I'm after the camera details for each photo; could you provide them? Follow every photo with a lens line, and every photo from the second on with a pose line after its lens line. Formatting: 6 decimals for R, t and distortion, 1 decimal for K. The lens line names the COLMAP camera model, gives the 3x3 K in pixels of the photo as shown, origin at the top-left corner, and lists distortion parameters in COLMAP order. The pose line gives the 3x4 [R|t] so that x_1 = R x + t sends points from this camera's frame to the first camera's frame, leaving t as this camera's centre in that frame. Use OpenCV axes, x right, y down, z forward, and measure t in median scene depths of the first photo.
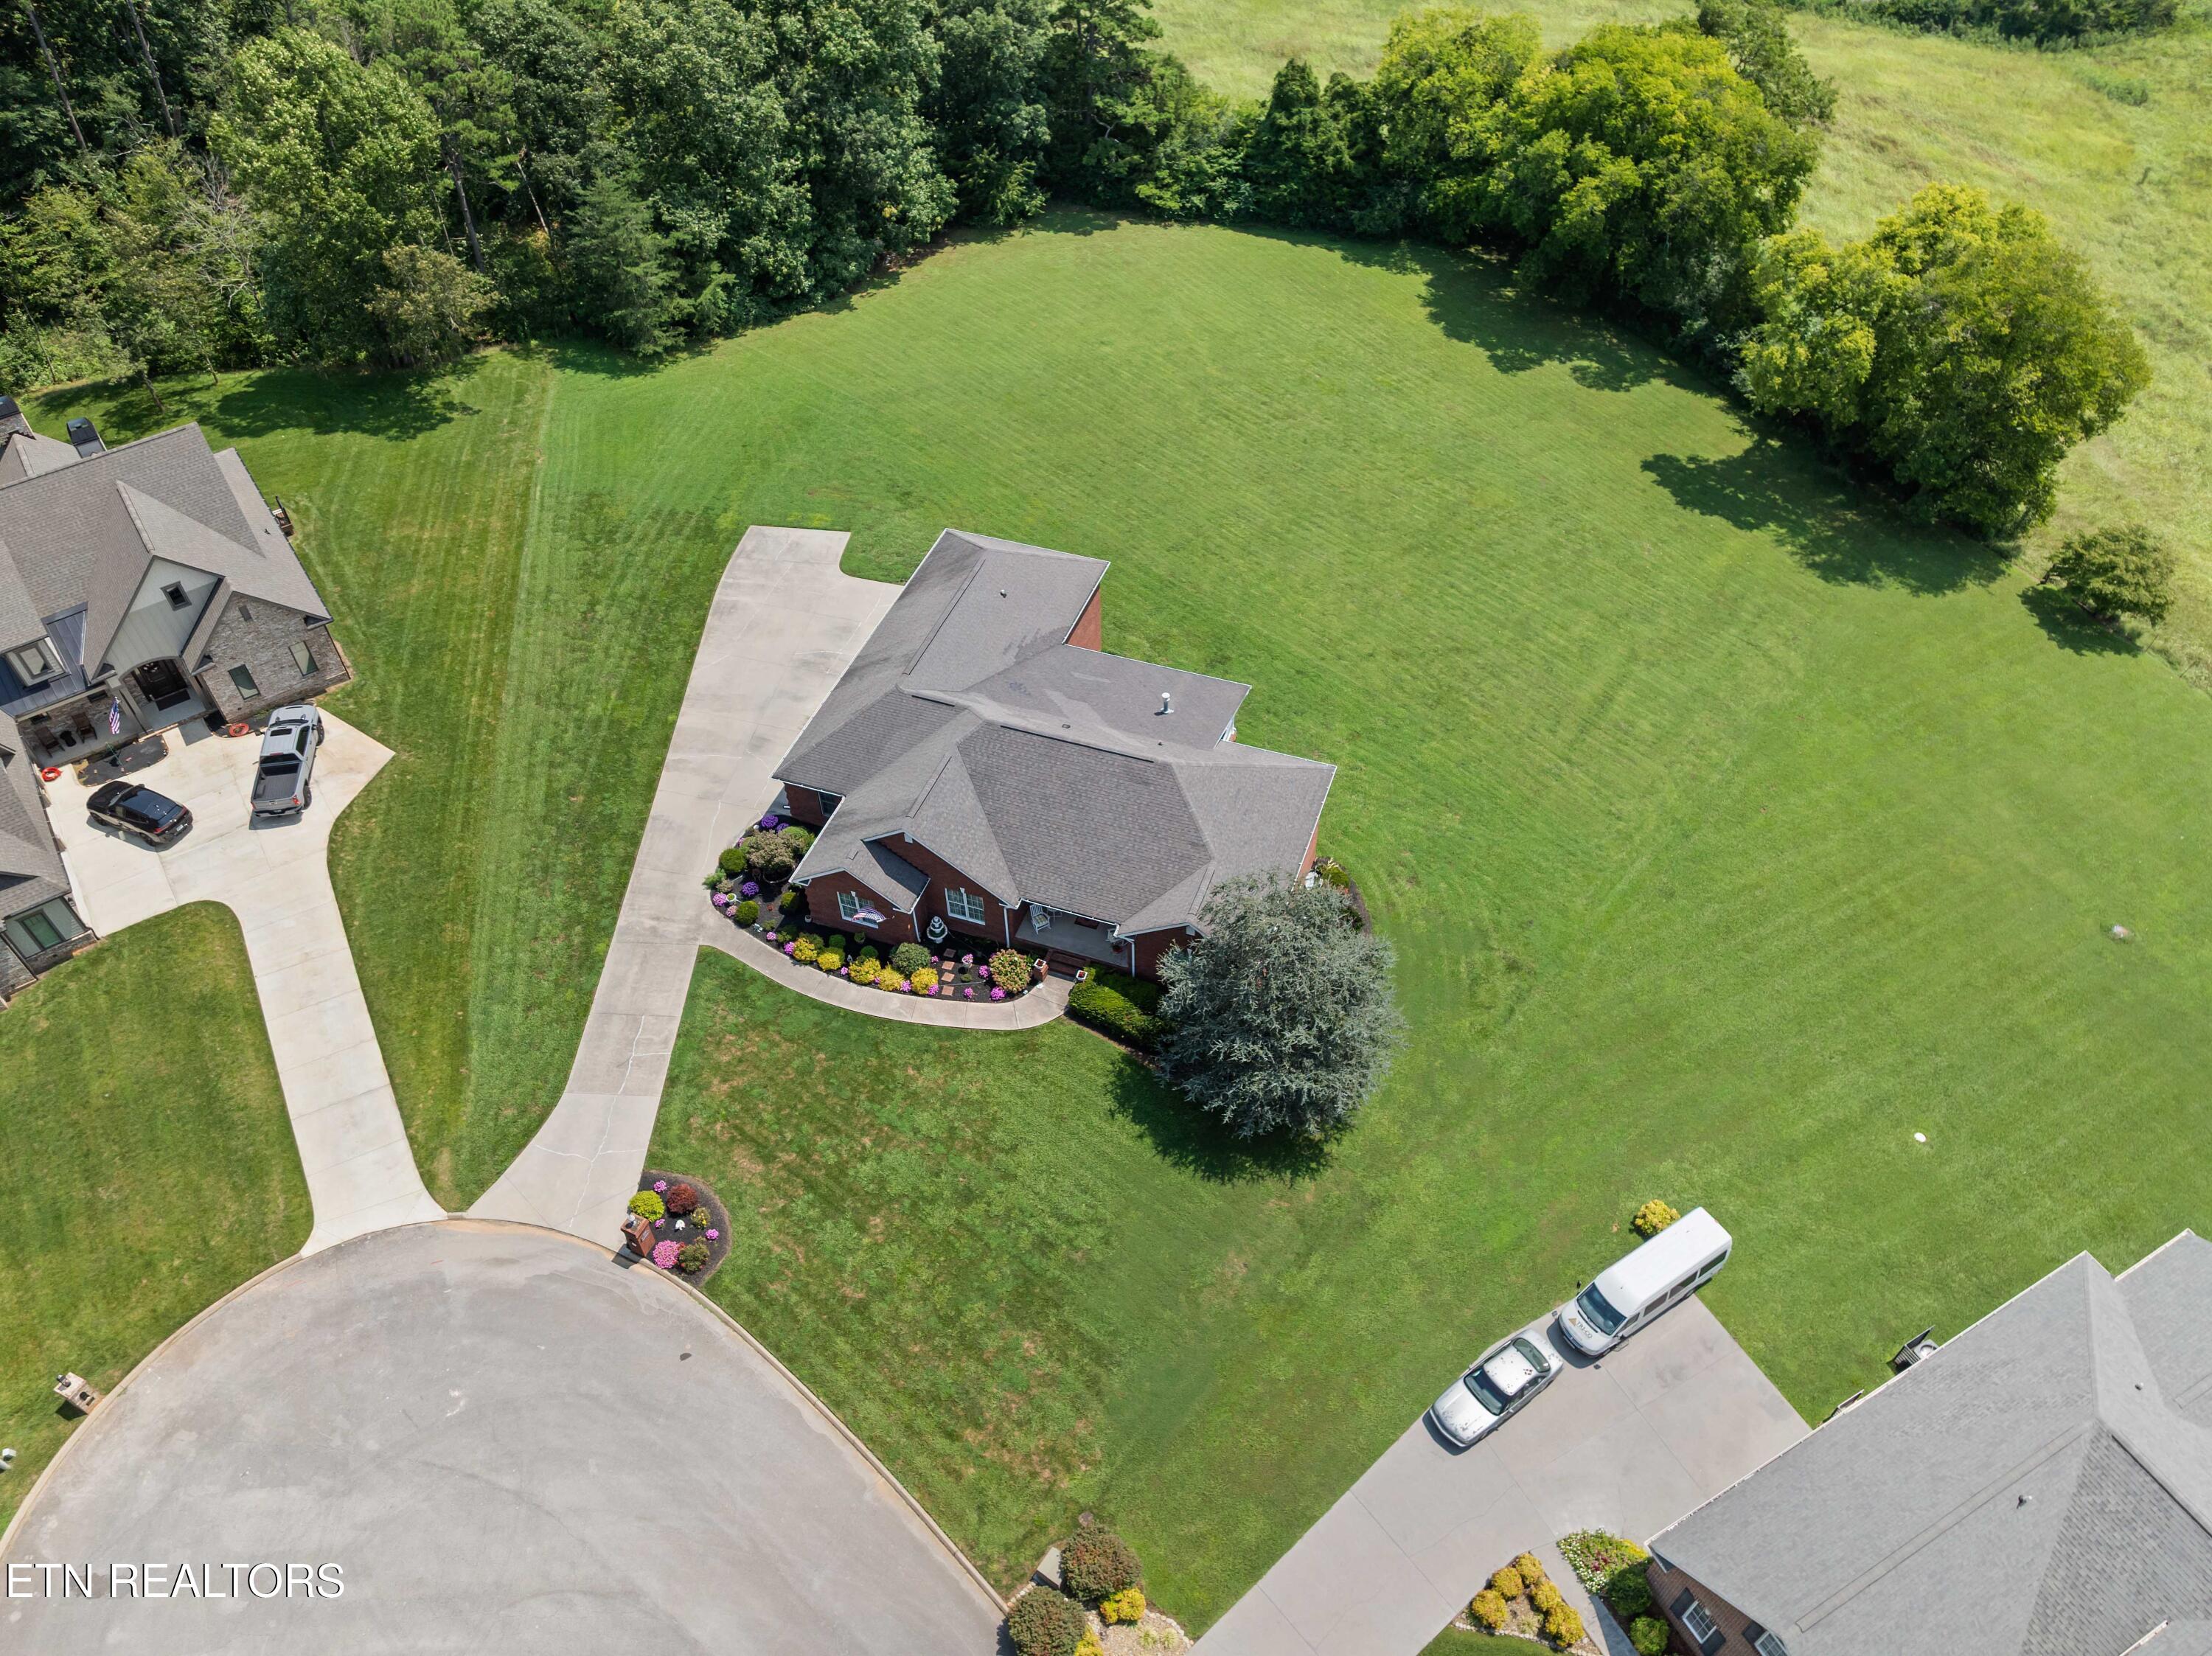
lens RADIAL K [[1568.5, 0, 1135.3], [0, 1568.5, 819.8], [0, 0, 1]] dist [-0.034552, -0.007276]
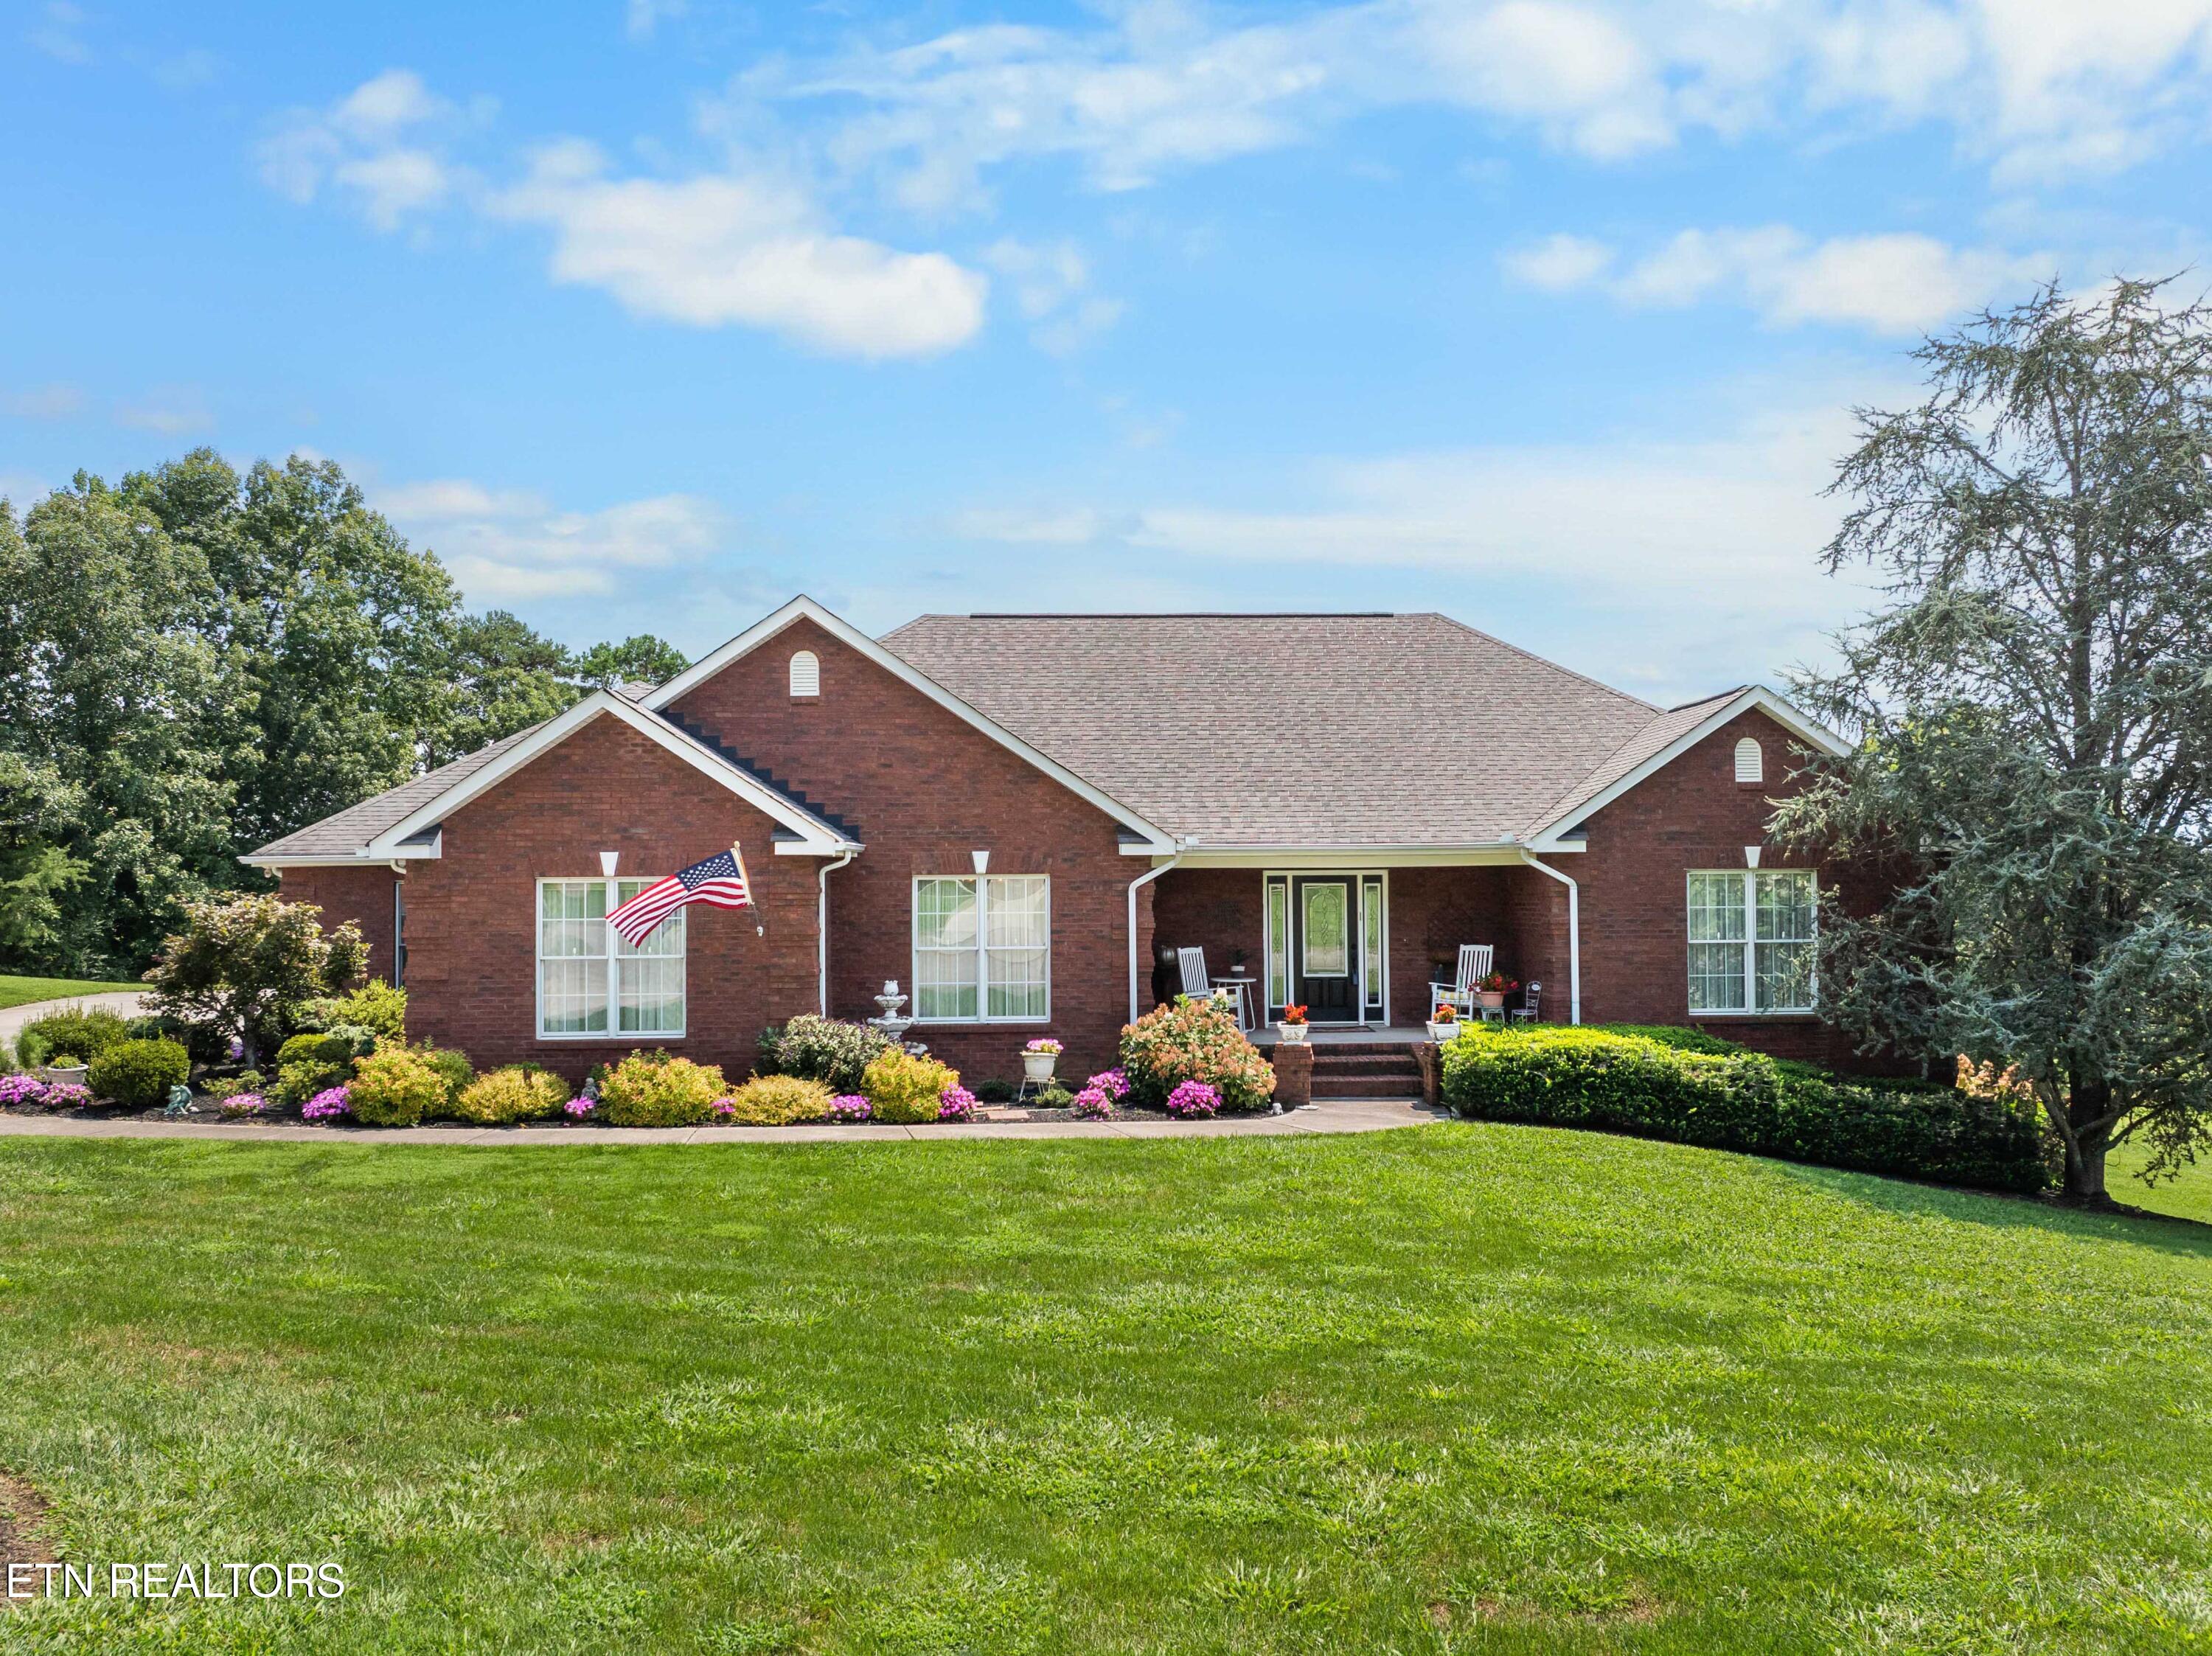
lens RADIAL K [[1769.7, 0, 1155.9], [0, 1769.7, 828.6], [0, 0, 1]] dist [-0.033562, -0.007121]
pose [[0.928845, 0.007597, 0.370391, -0.186048], [0.271713, 0.665651, -0.695040, 0.260184], [-0.251831, 0.746224, 0.616223, 0.700609]]
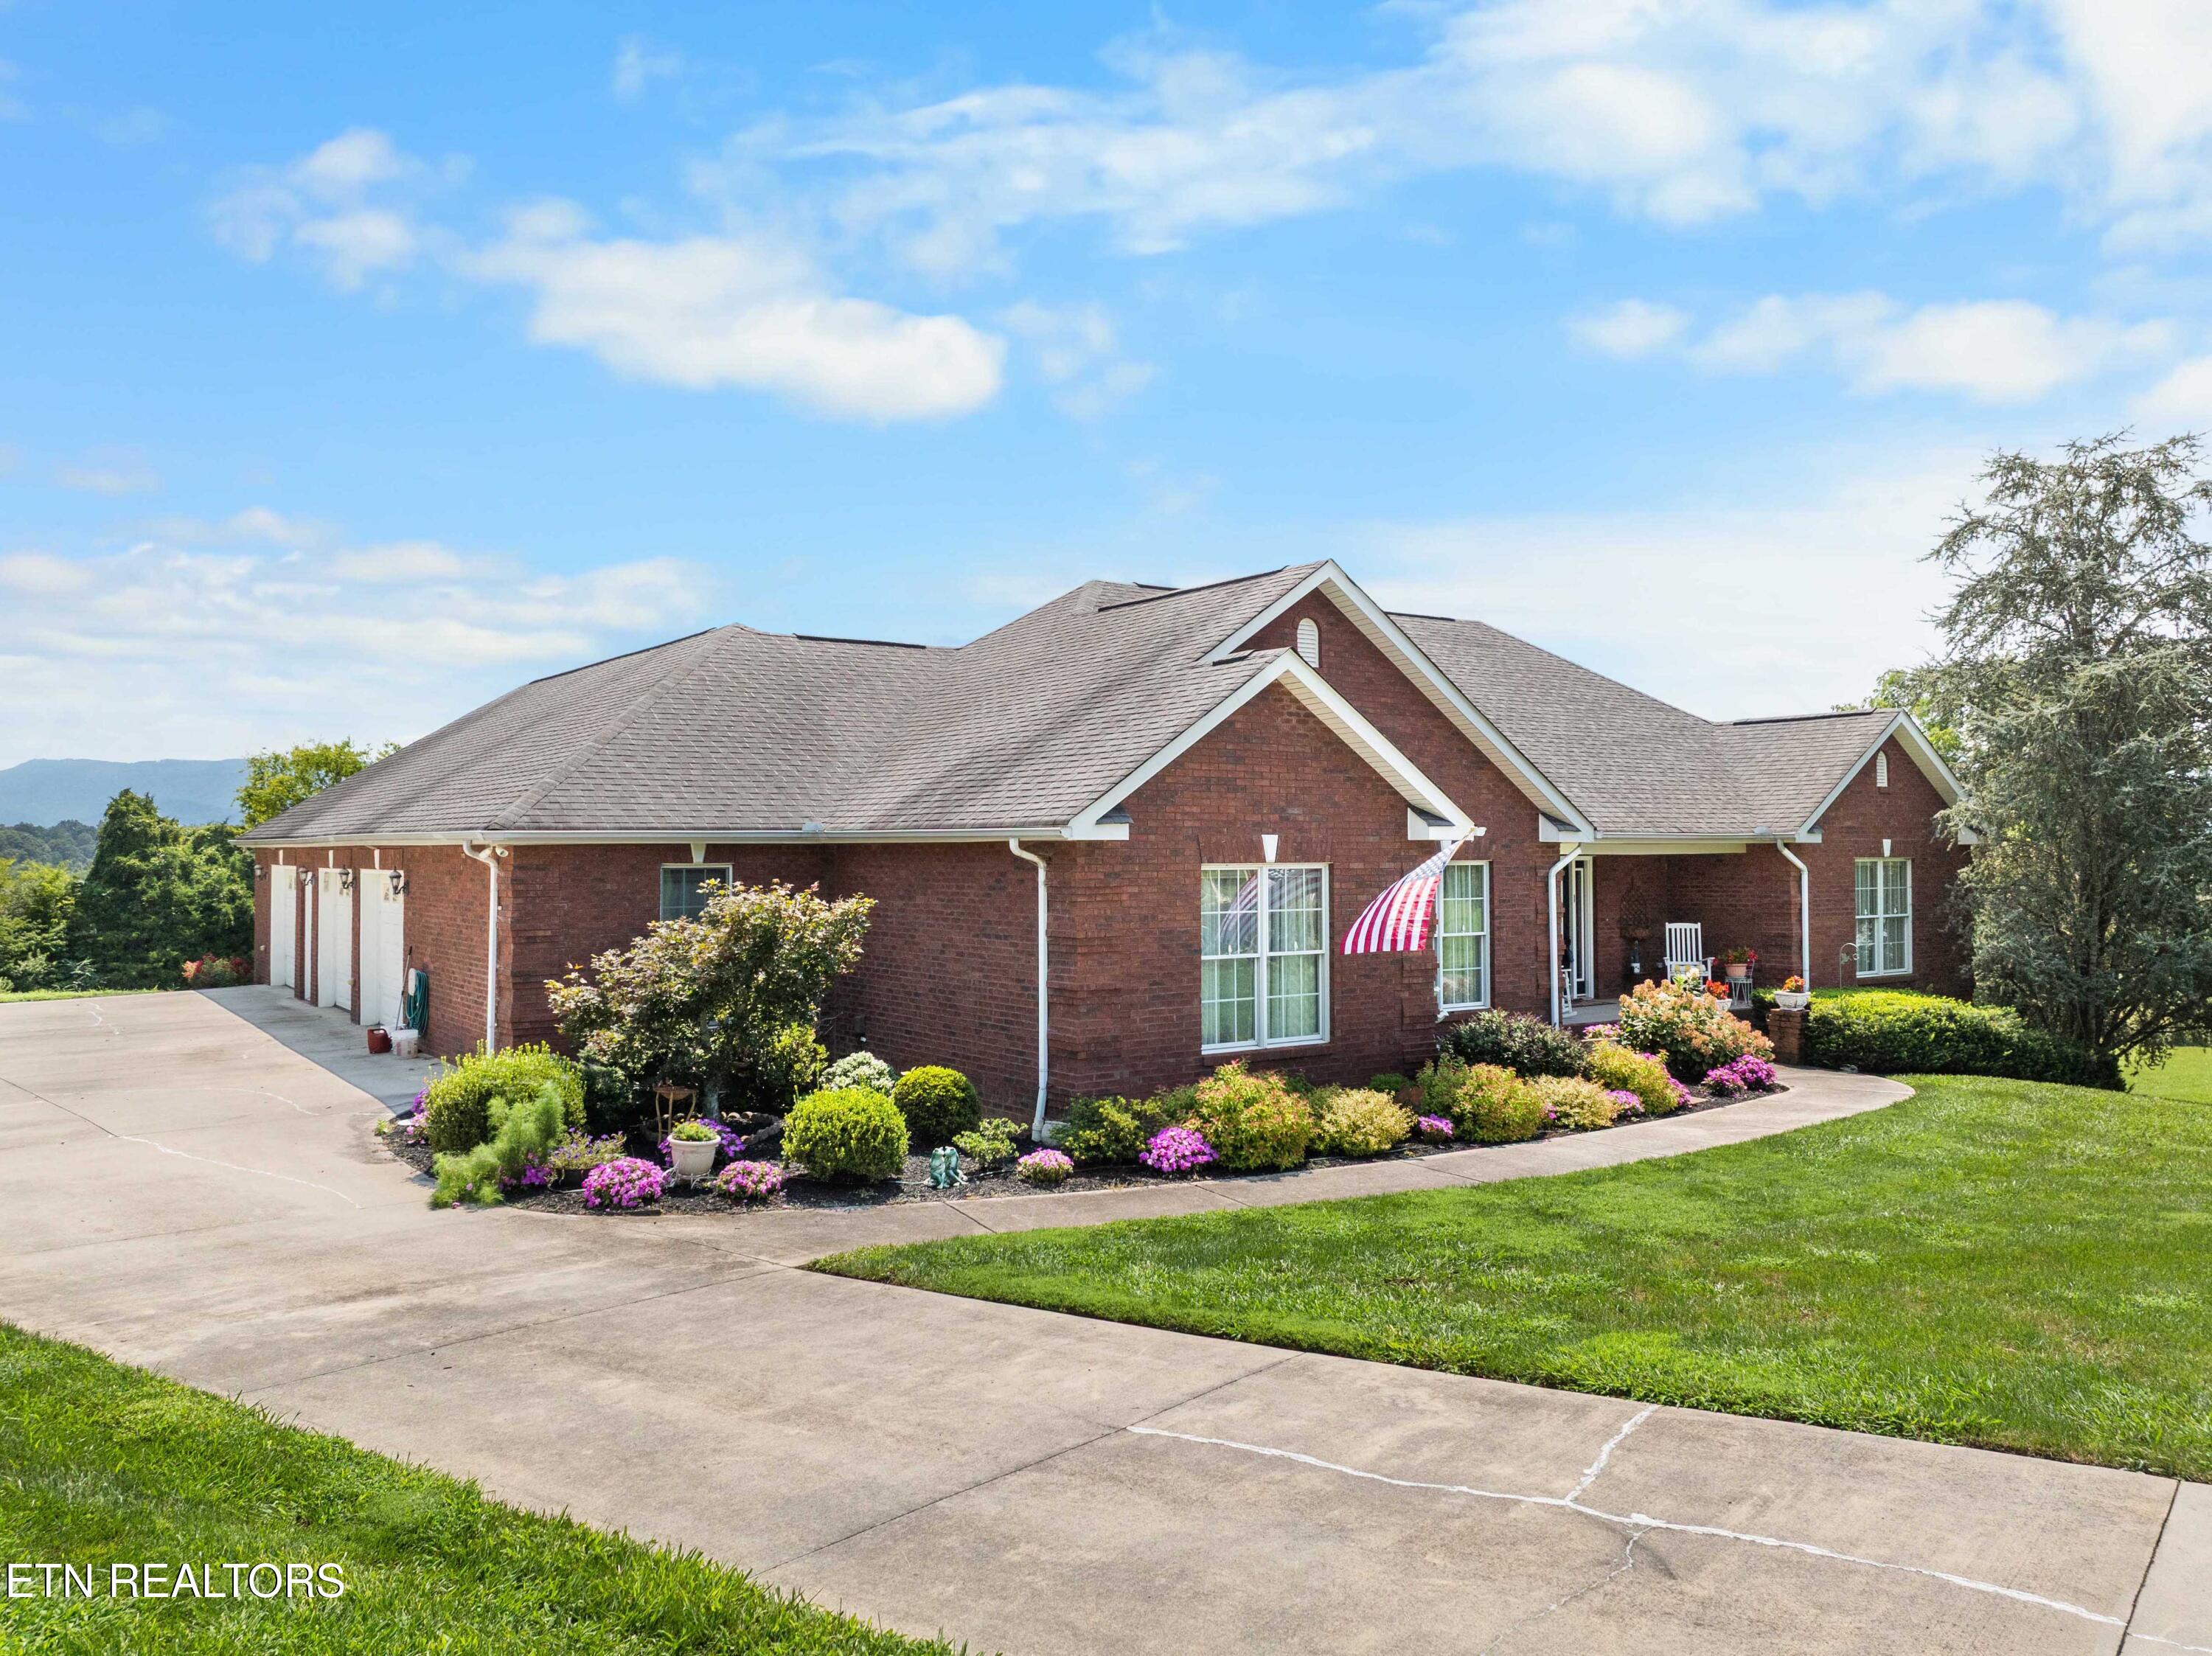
lens RADIAL K [[1660.8, 0, 1111.7], [0, 1660.8, 825.2], [0, 0, 1]] dist [0.000730, -0.000146]
pose [[0.590867, 0.015121, 0.806627, -0.364155], [0.585498, 0.679820, -0.441630, 0.130740], [-0.555039, 0.733223, 0.392830, 0.820051]]
